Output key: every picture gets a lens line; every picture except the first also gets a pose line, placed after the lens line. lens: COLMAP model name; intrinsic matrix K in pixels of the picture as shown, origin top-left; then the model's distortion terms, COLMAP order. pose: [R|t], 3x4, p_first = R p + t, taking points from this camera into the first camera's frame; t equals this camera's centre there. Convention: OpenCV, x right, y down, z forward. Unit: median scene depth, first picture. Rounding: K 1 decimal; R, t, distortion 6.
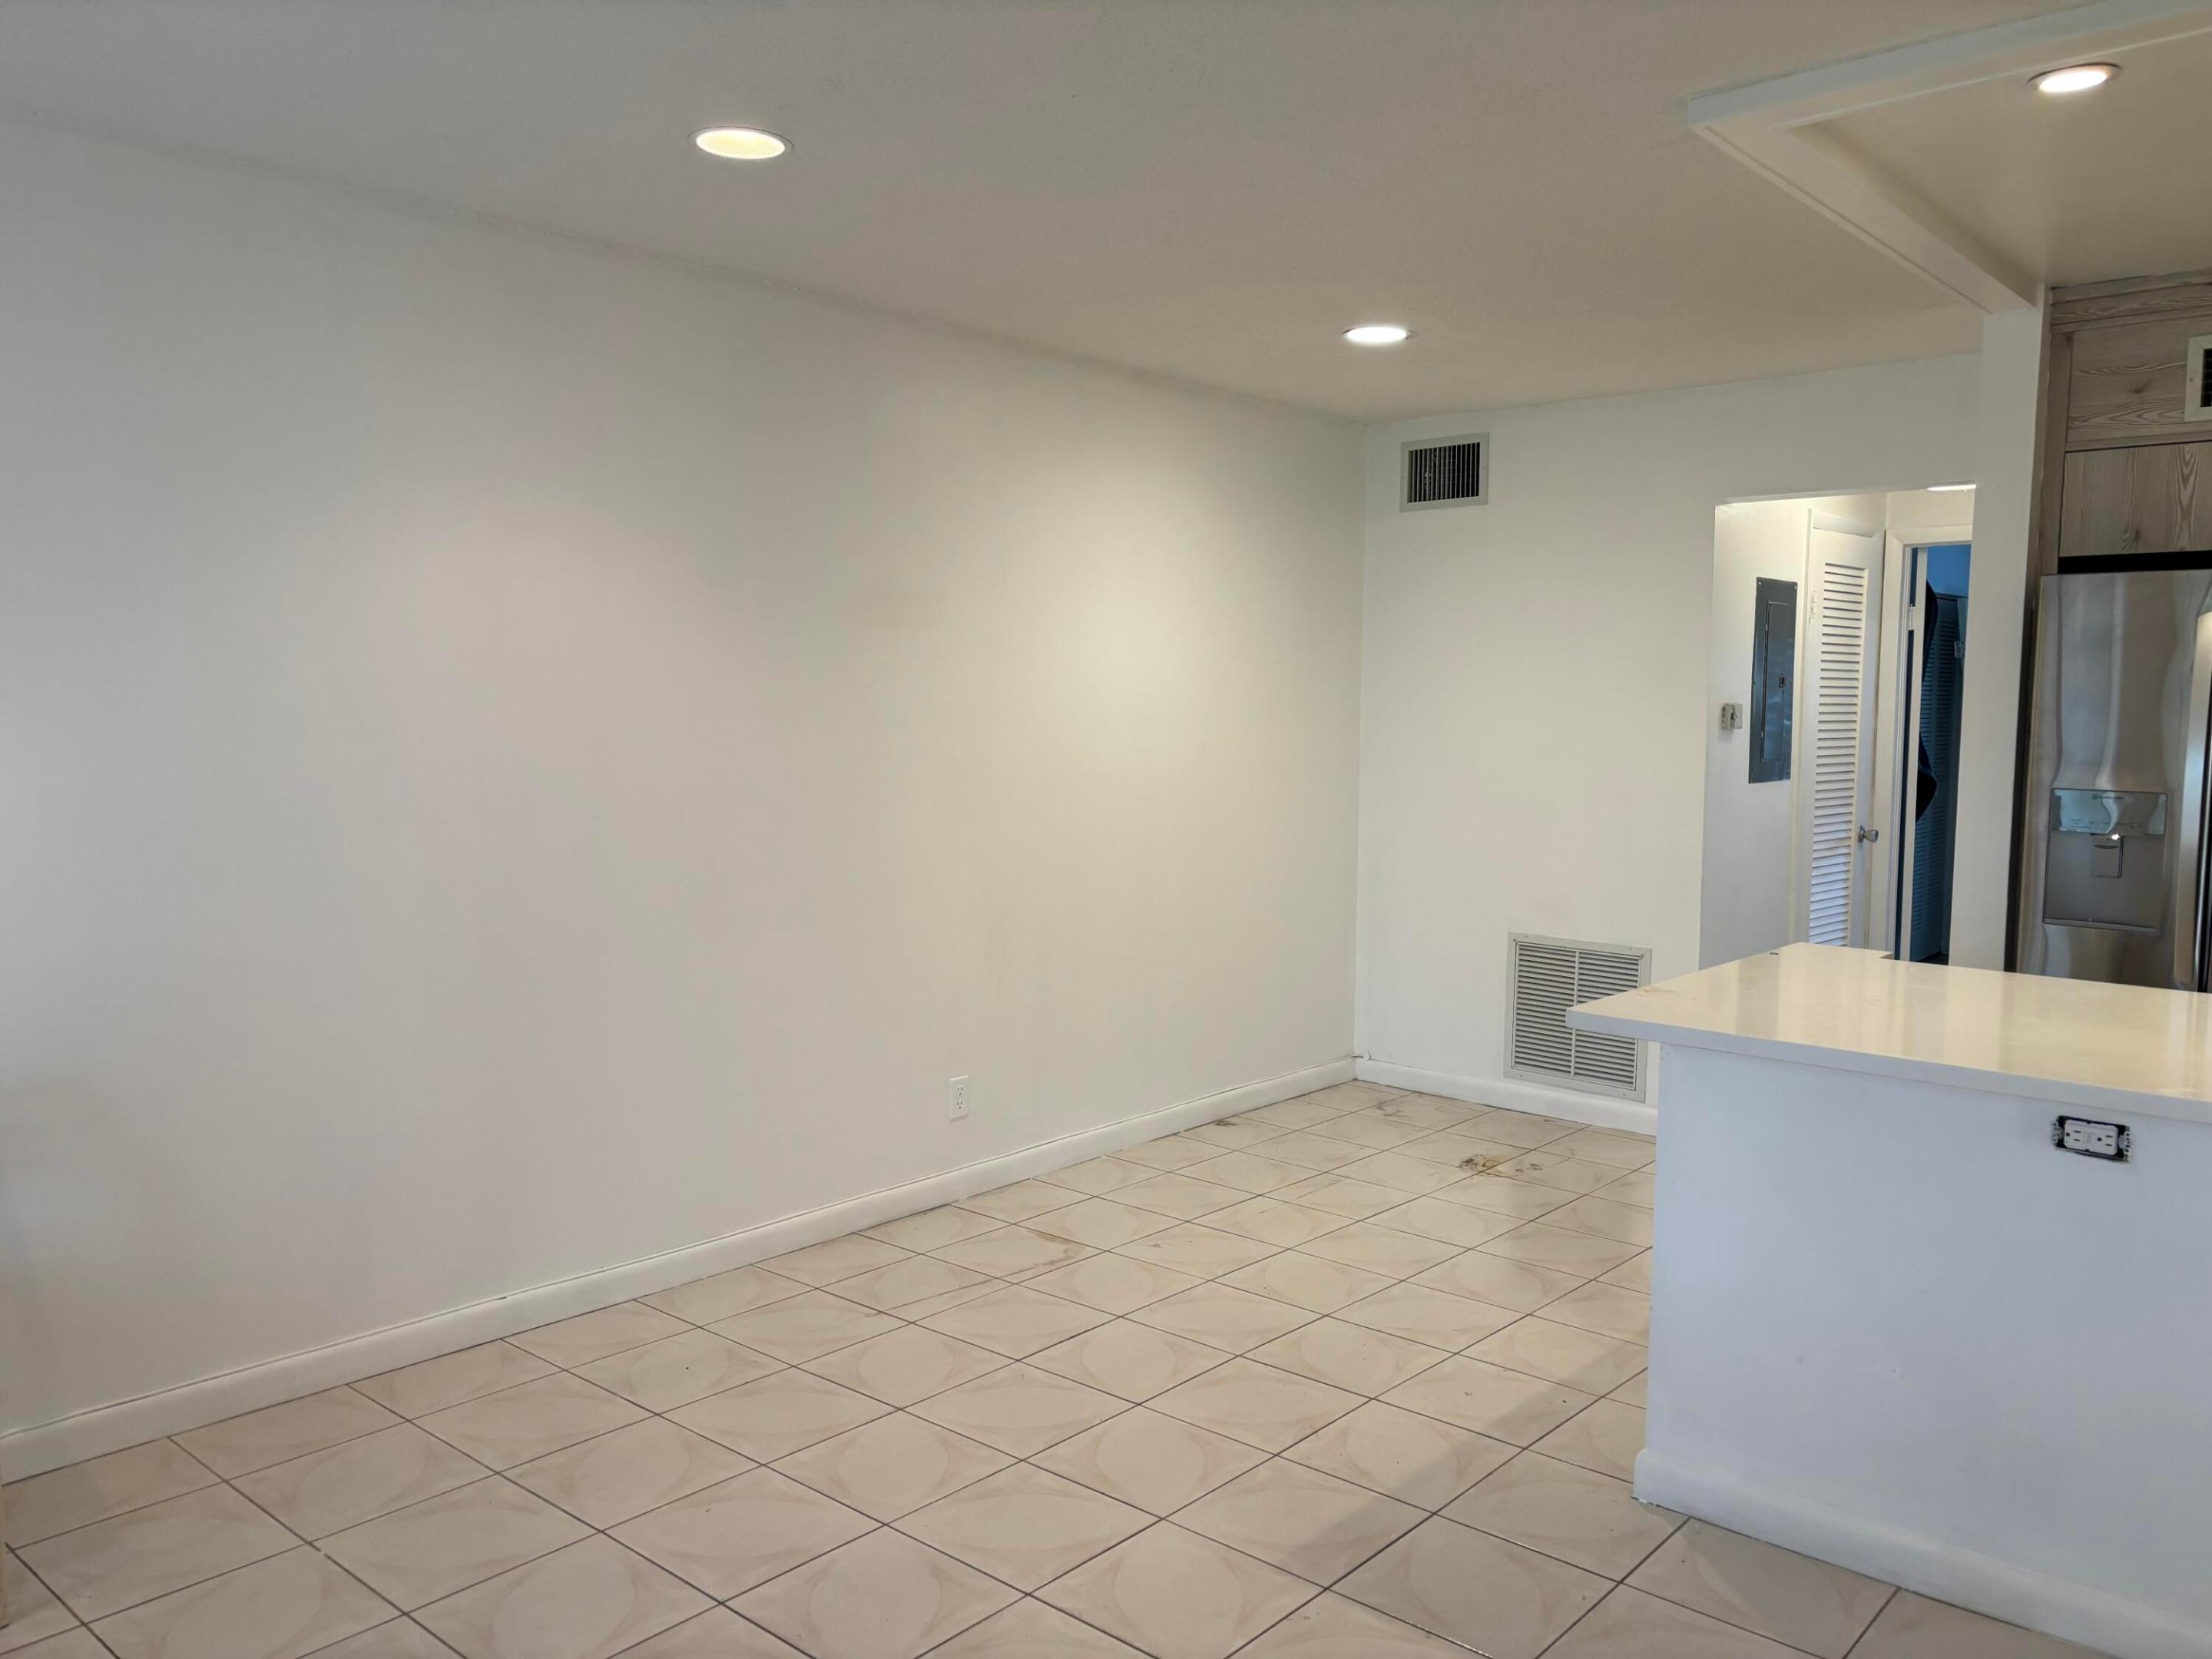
lens RADIAL K [[1674.6, 0, 1095.9], [0, 1674.6, 838.0], [0, 0, 1]] dist [0.036935, -0.031959]
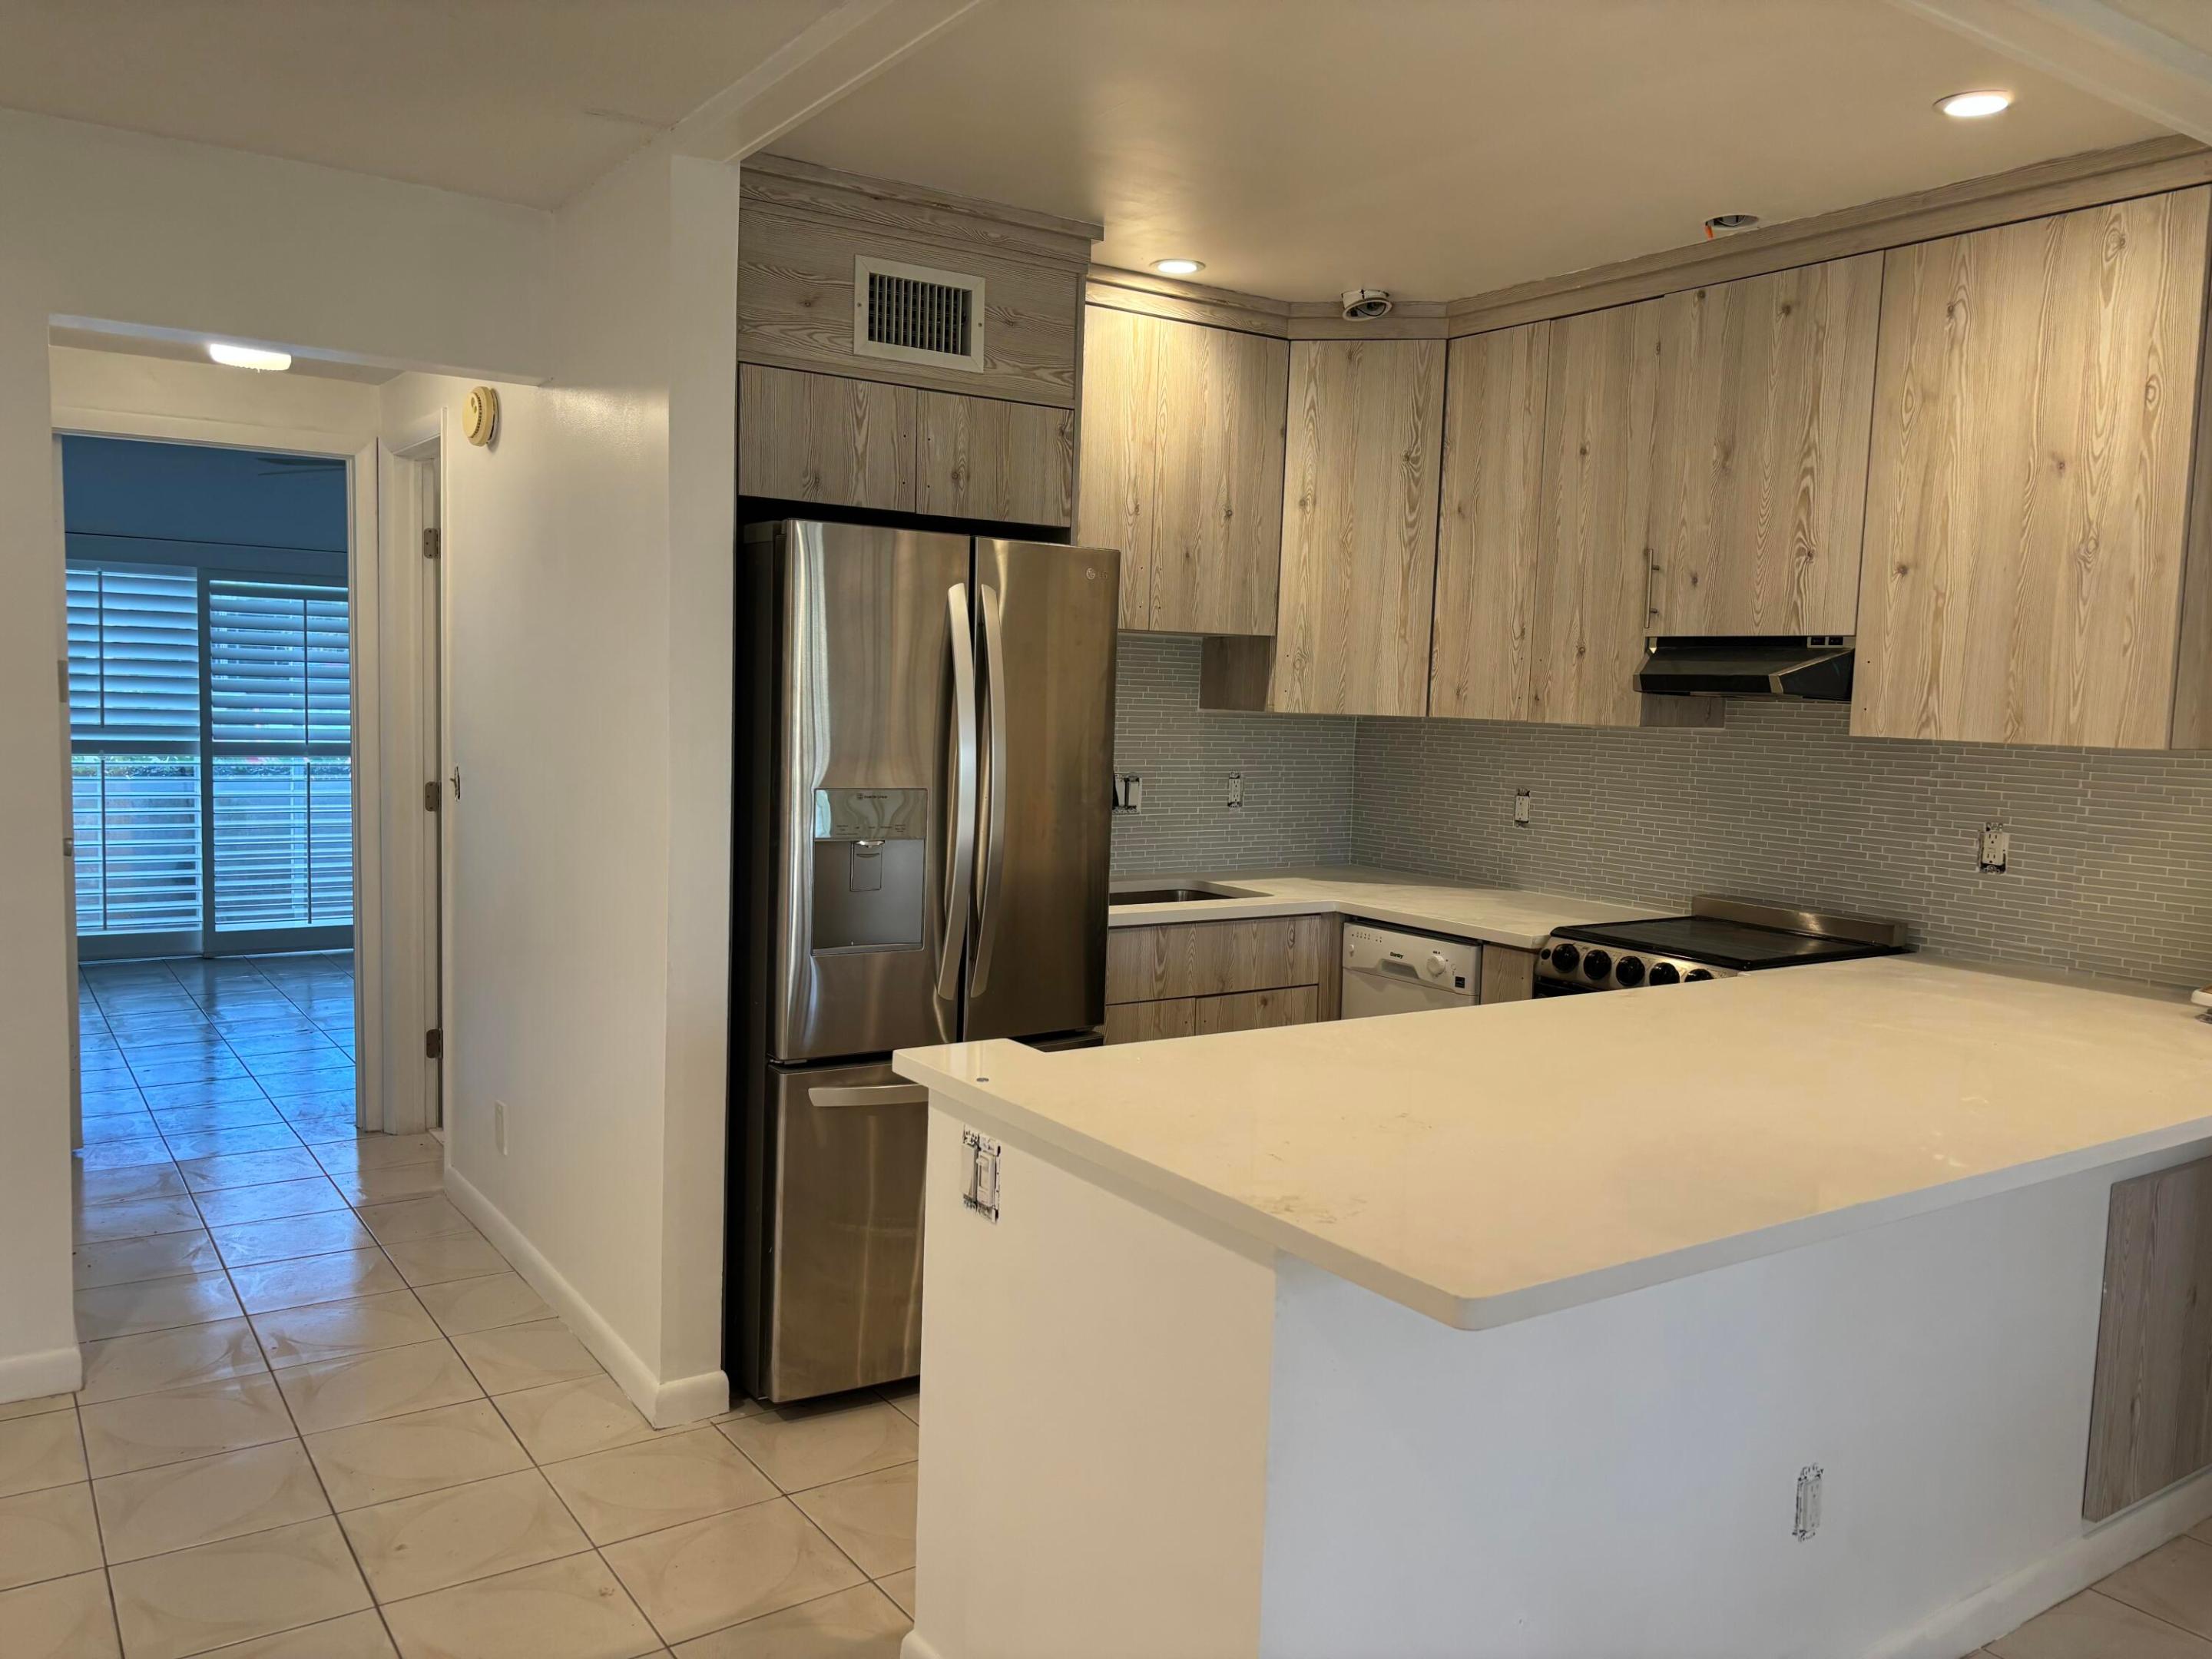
lens RADIAL K [[1667.4, 0, 1097.2], [0, 1667.4, 836.5], [0, 0, 1]] dist [0.046326, -0.038701]
pose [[0.245038, -0.090481, 0.965282, -0.165238], [0.051557, 0.995443, 0.080220, -0.061377], [-0.968142, 0.030111, 0.248586, 0.652186]]
